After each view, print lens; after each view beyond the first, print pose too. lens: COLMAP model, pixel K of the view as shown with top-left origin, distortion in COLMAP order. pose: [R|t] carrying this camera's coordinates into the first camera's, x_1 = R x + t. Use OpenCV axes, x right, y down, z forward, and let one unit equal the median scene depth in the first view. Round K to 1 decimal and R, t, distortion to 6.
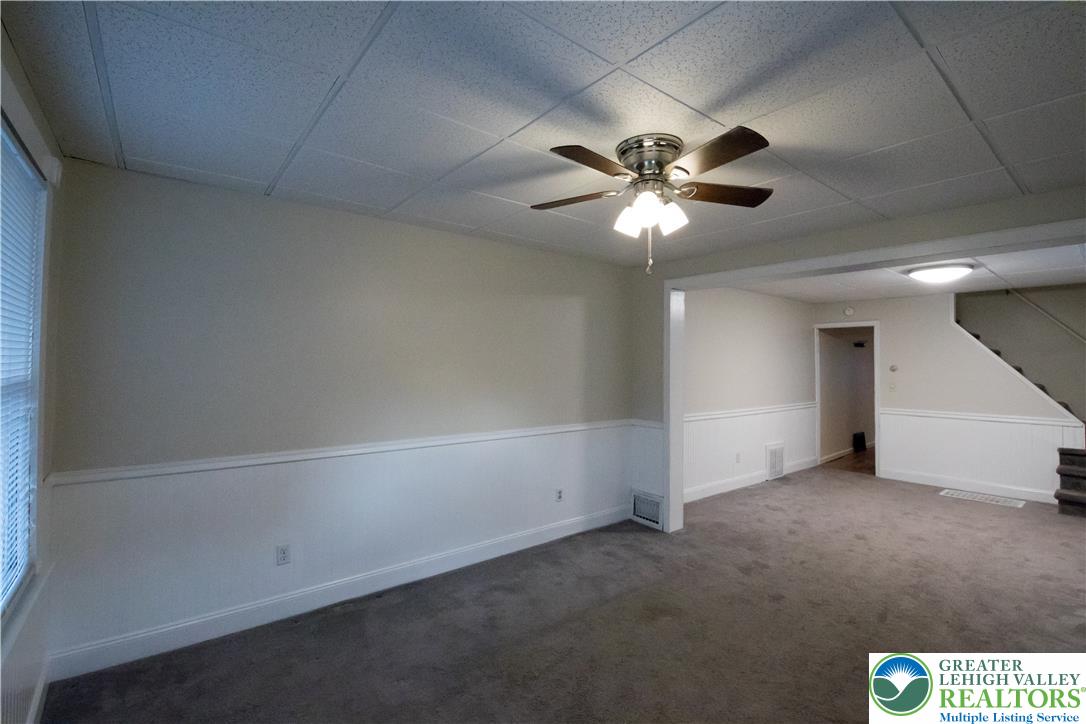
lens RADIAL K [[484.8, 0, 566.1], [0, 484.8, 351.4], [0, 0, 1]] dist [-0.008353, -0.002861]
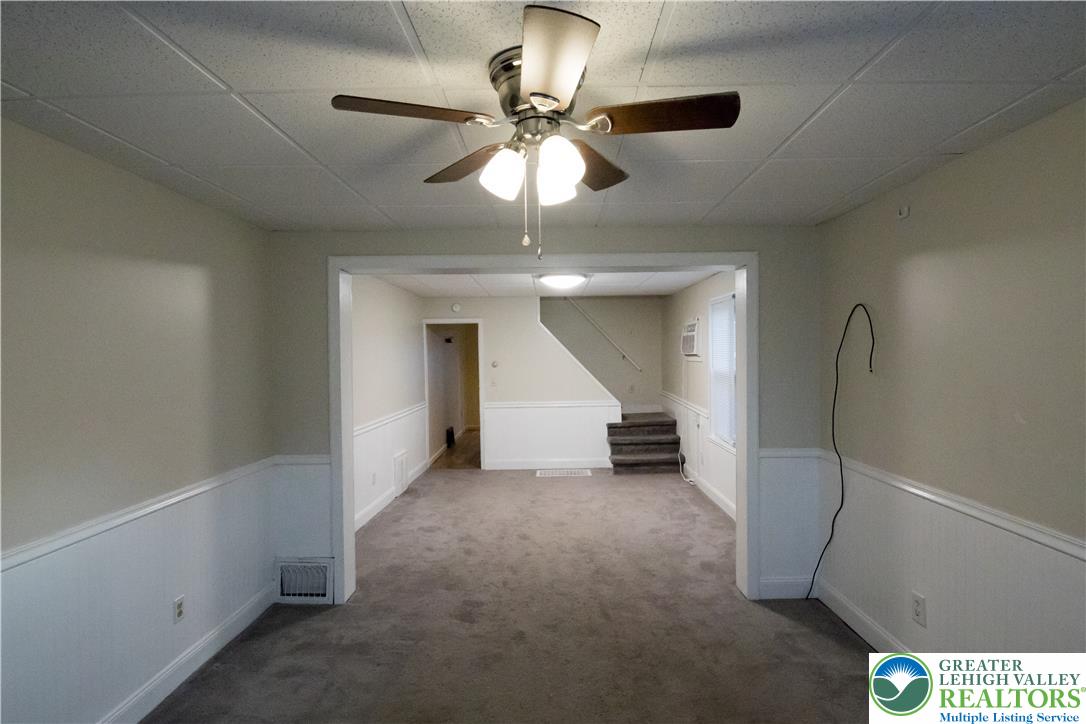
lens RADIAL K [[527.6, 0, 548.9], [0, 527.6, 350.2], [0, 0, 1]] dist [-0.004461, -0.004537]
pose [[0.648390, -0.010499, 0.761236, -0.175357], [-0.002798, 0.999865, 0.016174, -0.021078], [-0.761304, -0.012617, 0.648273, 0.232265]]
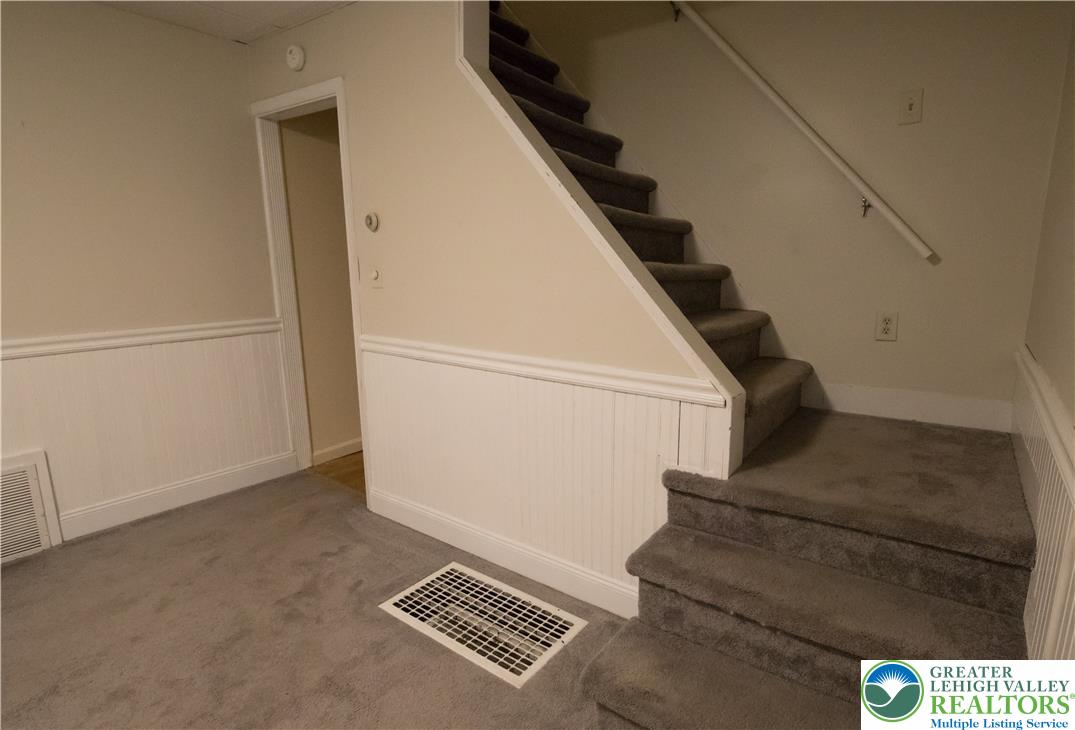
lens RADIAL K [[526.1, 0, 620.2], [0, 526.1, 364.0], [0, 0, 1]] dist [-0.011858, -0.005017]
pose [[0.954755, -0.055190, 0.292229, 1.045644], [-0.009871, 0.976207, 0.216618, 0.072994], [-0.297231, -0.209701, 0.931493, 0.821943]]
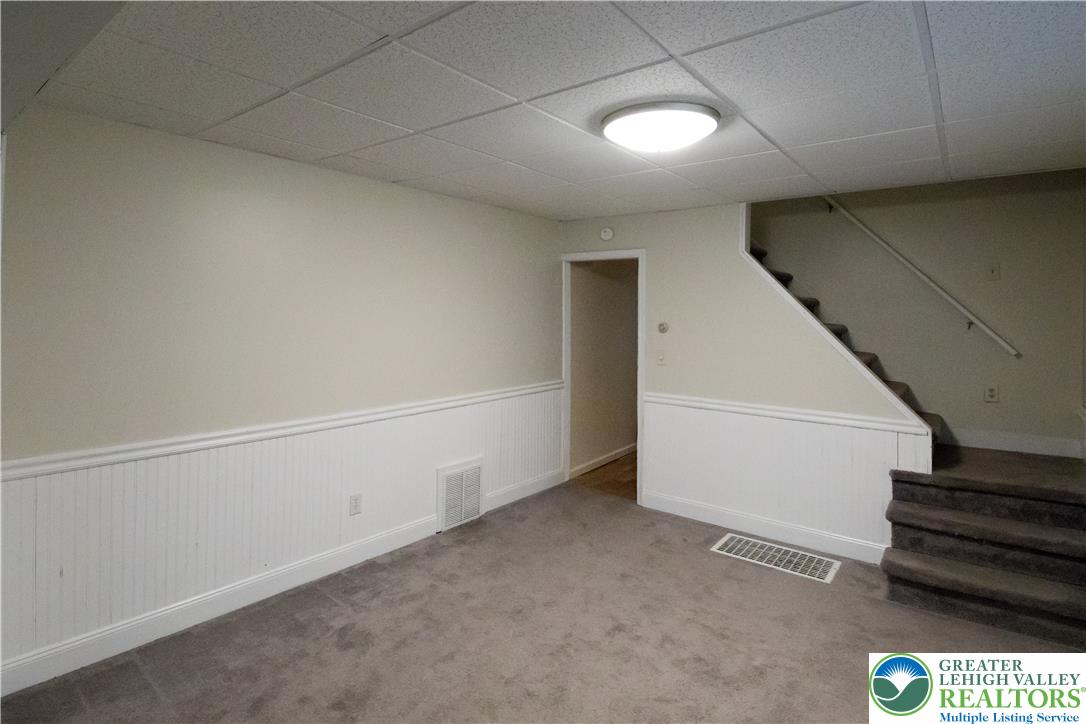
lens RADIAL K [[555.6, 0, 526.2], [0, 555.6, 298.1], [0, 0, 1]] dist [-0.008237, -0.006583]
pose [[0.983075, 0.007391, 0.183056, 0.544295], [-0.008819, 0.999937, 0.006989, -0.008223], [-0.182993, -0.008485, 0.983078, 0.493349]]
